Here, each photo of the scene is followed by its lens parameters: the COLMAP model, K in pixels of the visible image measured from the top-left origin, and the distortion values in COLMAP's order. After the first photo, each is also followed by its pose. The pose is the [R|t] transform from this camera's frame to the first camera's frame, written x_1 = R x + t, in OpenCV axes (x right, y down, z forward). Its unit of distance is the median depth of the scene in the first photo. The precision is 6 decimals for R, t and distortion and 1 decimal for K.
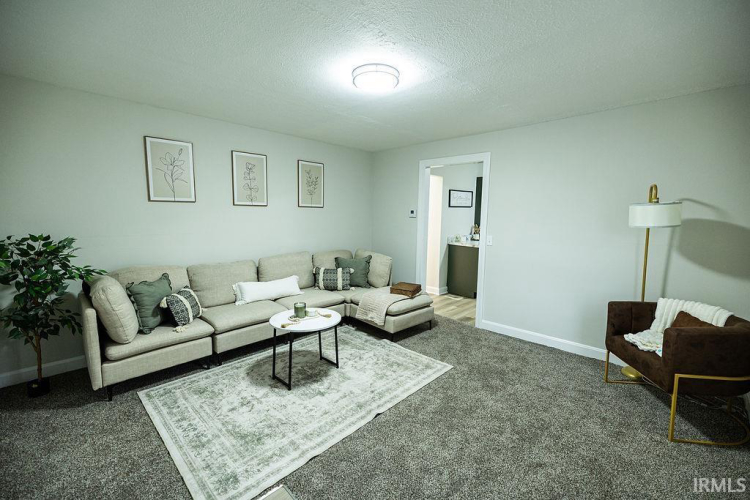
lens RADIAL K [[315.0, 0, 376.3], [0, 315.0, 250.8], [0, 0, 1]] dist [0.001644, -0.000724]
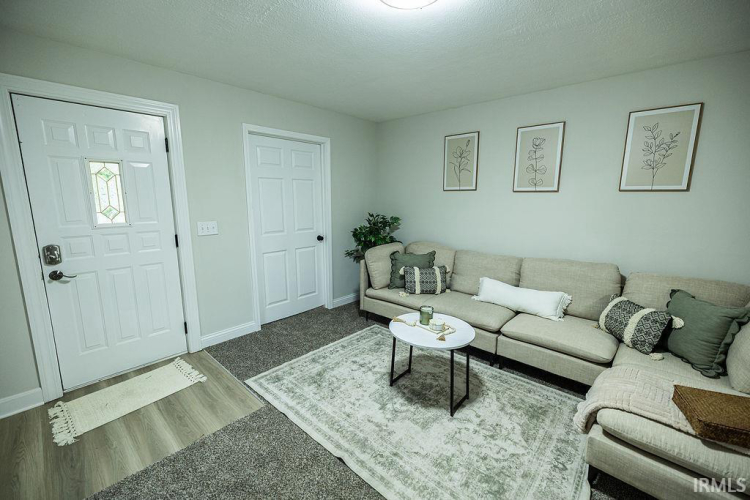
lens RADIAL K [[315.0, 0, 374.3], [0, 315.0, 249.0], [0, 0, 1]] dist [0.001644, -0.000724]
pose [[0.034353, 0.153988, -0.987475, 0.520546], [-0.120492, 0.981489, 0.148863, -0.090085], [0.992120, 0.113869, 0.052271, 0.729276]]
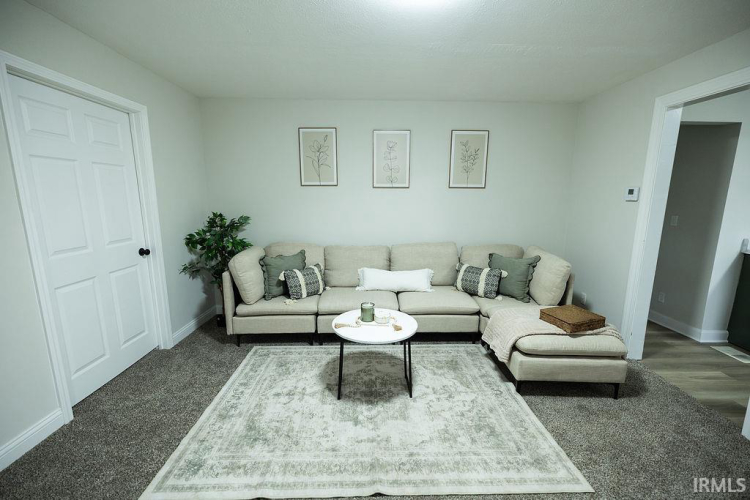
lens RADIAL K [[315.0, 0, 376.2], [0, 315.0, 251.4], [0, 0, 1]] dist [0.001644, -0.000724]
pose [[0.713015, 0.113024, -0.691979, 0.304497], [-0.076776, 0.993573, 0.083175, -0.038617], [0.696932, -0.006178, 0.717110, 0.384331]]
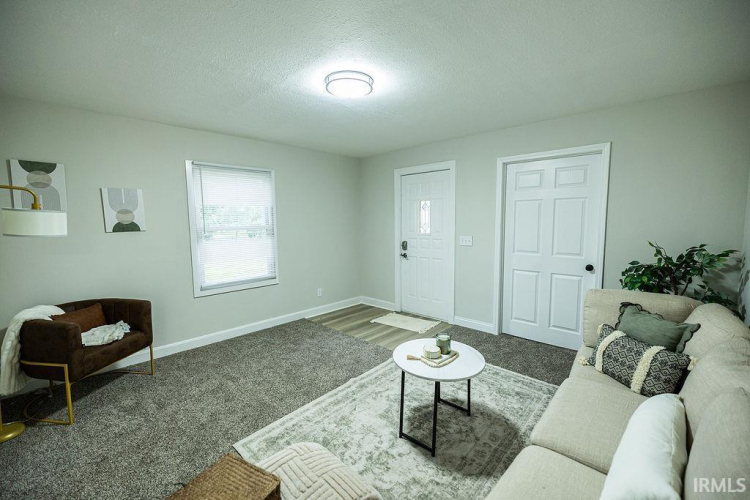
lens RADIAL K [[315.0, 0, 371.9], [0, 315.0, 246.7], [0, 0, 1]] dist [0.001644, -0.000724]
pose [[-0.999924, 0.000546, -0.012318, -0.047867], [-0.001983, 0.978890, 0.204380, -0.196305], [0.012169, 0.204389, -0.978814, 1.588473]]
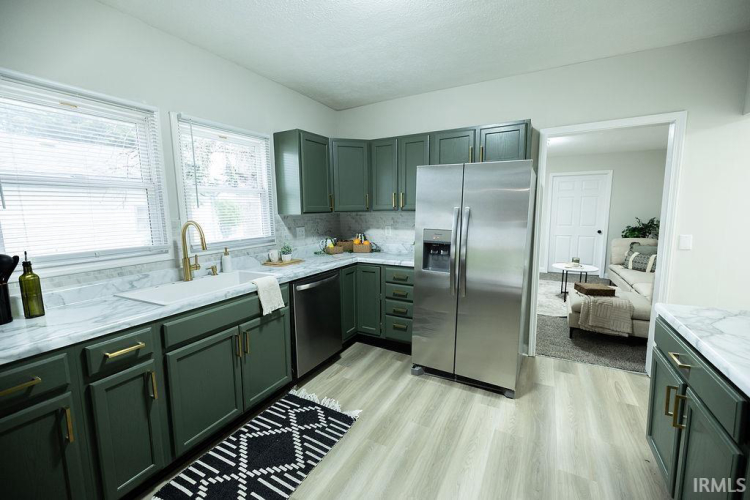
lens RADIAL K [[315.0, 0, 374.2], [0, 315.0, 248.8], [0, 0, 1]] dist [0.001644, -0.000724]
pose [[-0.959830, 0.033791, -0.278541, 1.252568], [-0.033636, 0.971706, 0.233788, -0.244206], [0.278560, 0.233766, -0.931535, 2.149687]]
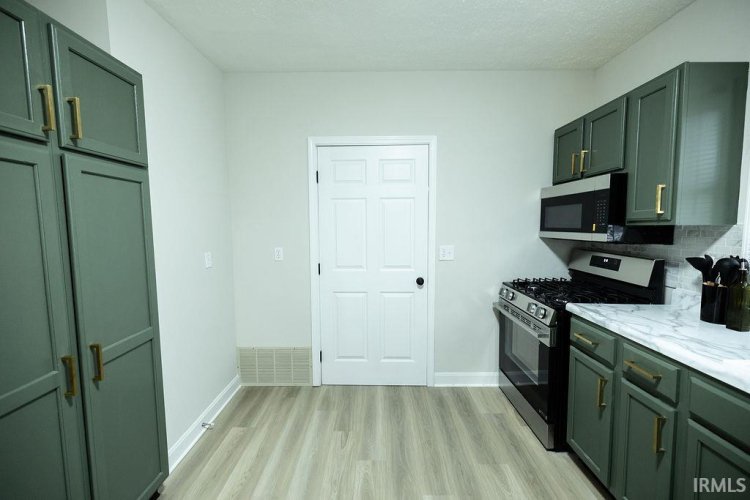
lens RADIAL K [[315.0, 0, 372.7], [0, 315.0, 249.4], [0, 0, 1]] dist [0.001644, -0.000724]
pose [[0.718140, -0.078293, 0.691481, 0.928700], [0.103432, 0.994623, 0.005196, -0.176280], [-0.688169, 0.067790, 0.722376, 1.562469]]
